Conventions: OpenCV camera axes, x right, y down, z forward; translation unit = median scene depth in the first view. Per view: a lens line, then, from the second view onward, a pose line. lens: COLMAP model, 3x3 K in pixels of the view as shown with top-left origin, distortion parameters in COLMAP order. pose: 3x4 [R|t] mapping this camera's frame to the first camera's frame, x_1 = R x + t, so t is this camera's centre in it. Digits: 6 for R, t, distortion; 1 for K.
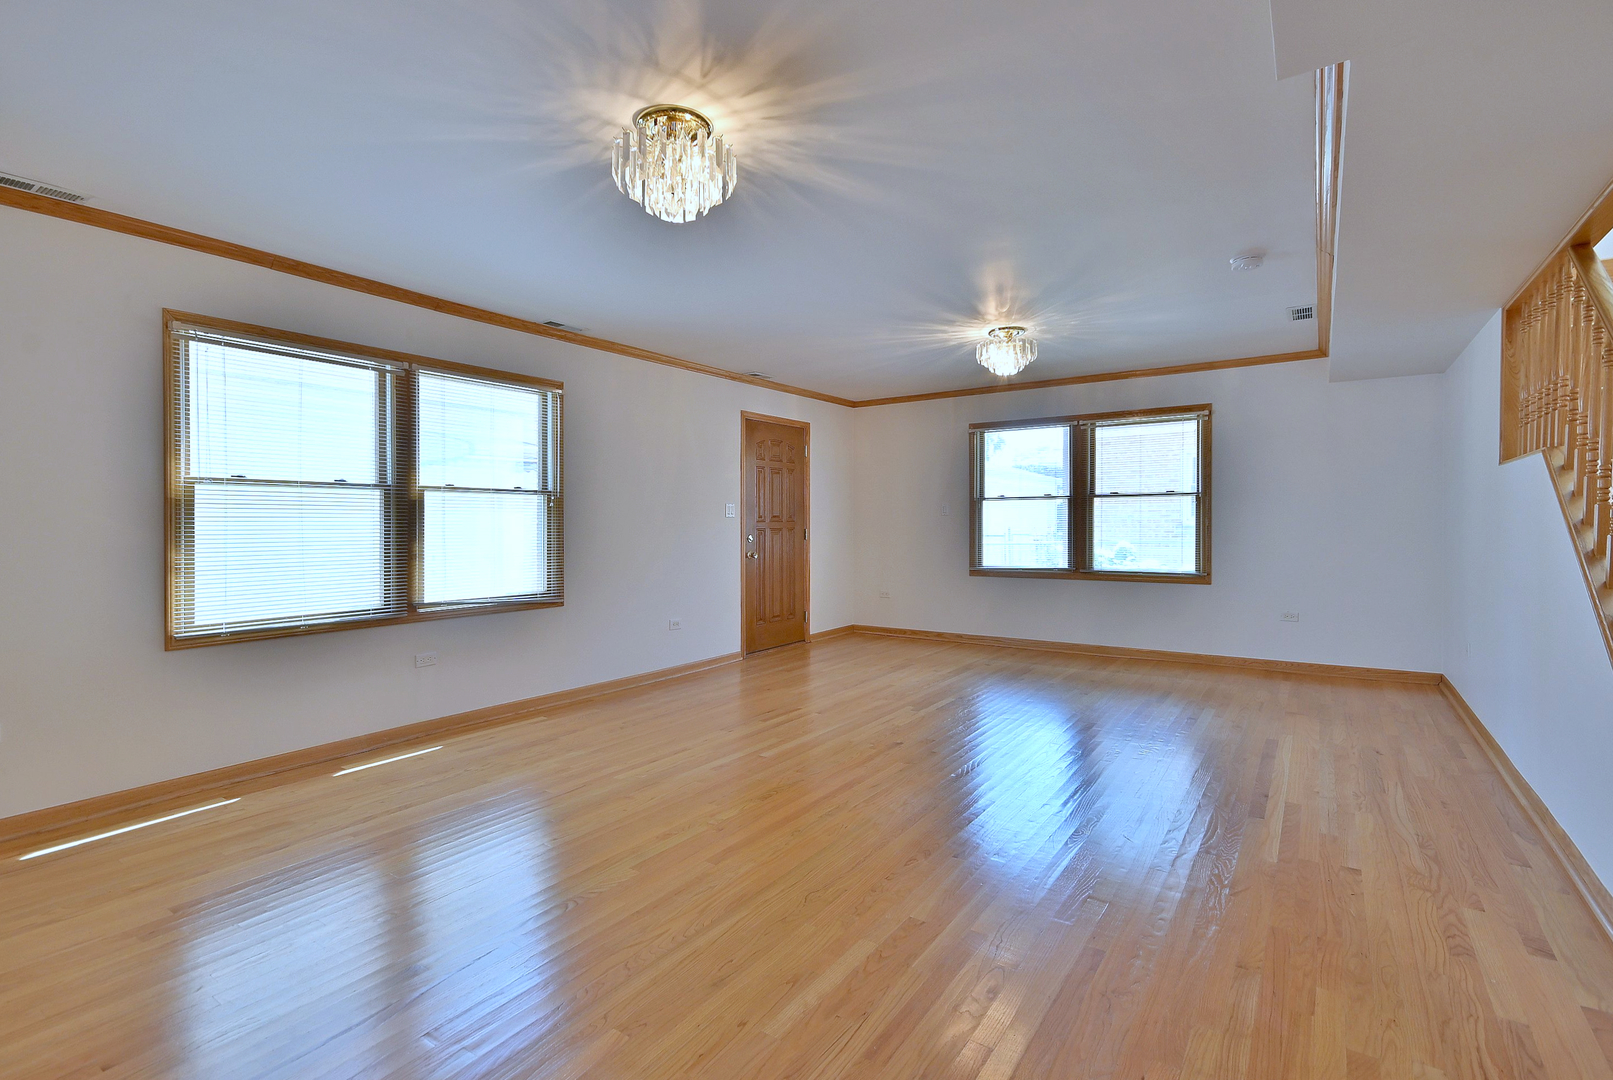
lens RADIAL K [[731.2, 0, 816.6], [0, 731.2, 531.9], [0, 0, 1]] dist [0.012849, 0.000172]
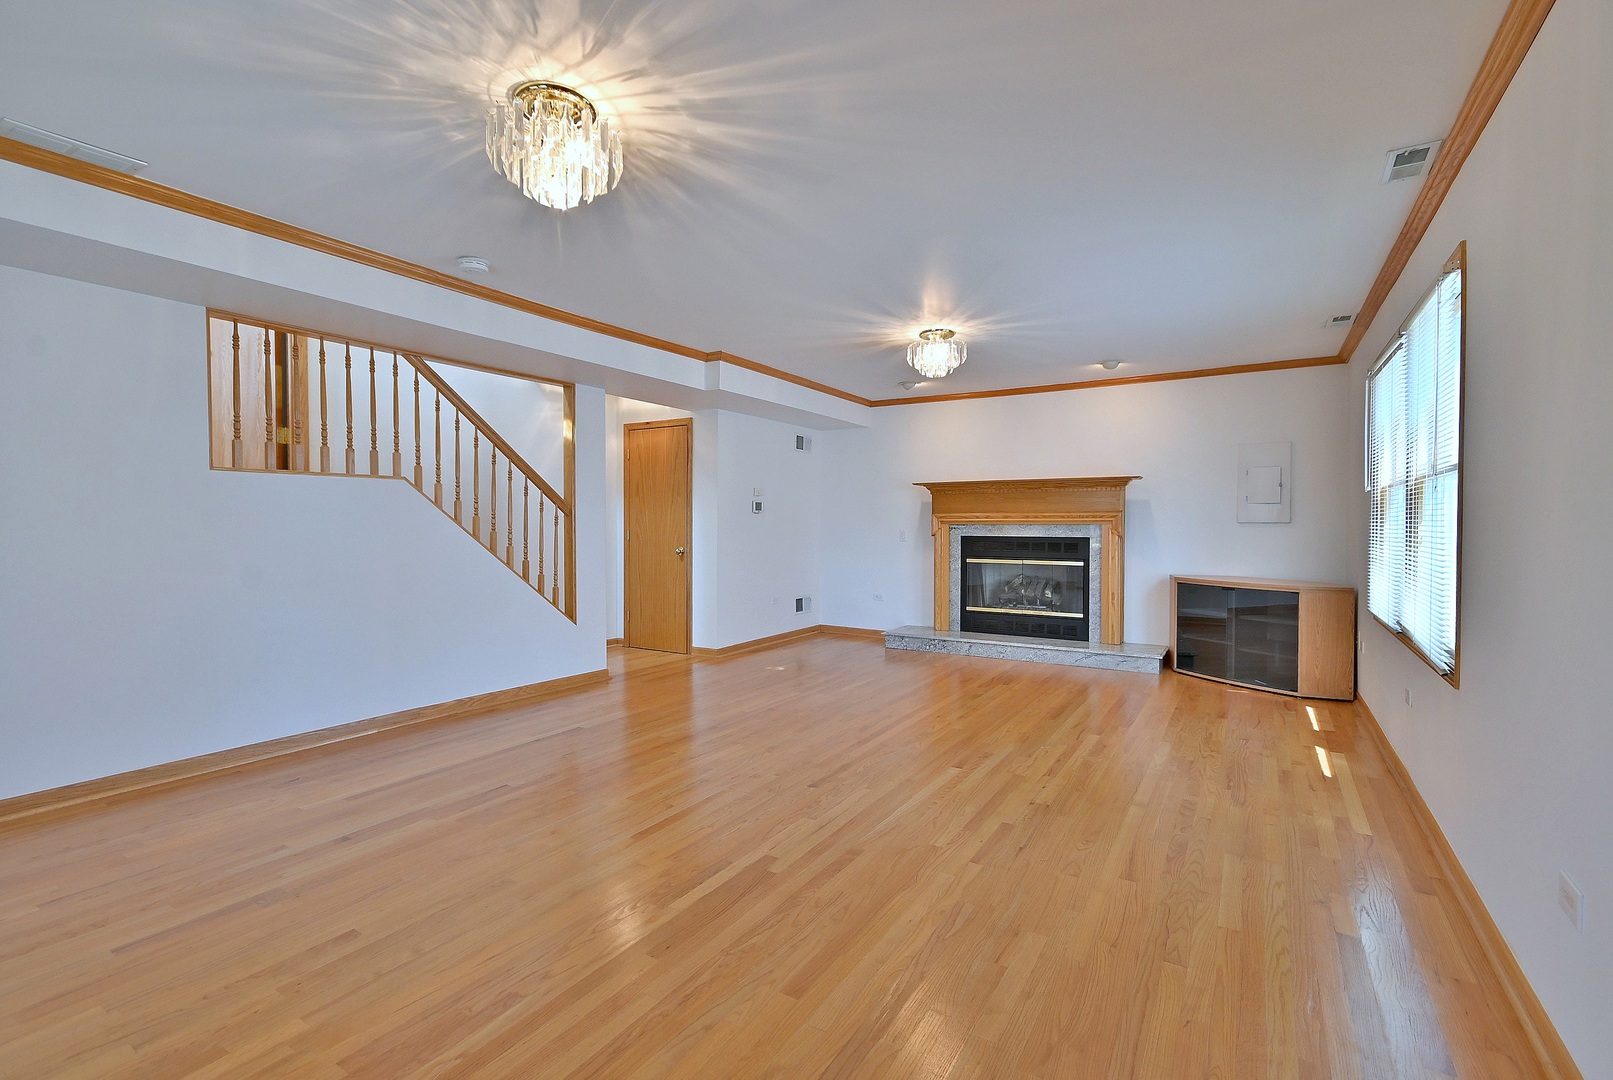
lens RADIAL K [[731.2, 0, 816.6], [0, 731.2, 531.9], [0, 0, 1]] dist [0.012849, 0.000172]
pose [[-0.998608, 0.002819, -0.052677, 0.154680], [0.001876, 0.999837, 0.017944, -0.020991], [0.052719, 0.017820, -0.998450, 1.872460]]
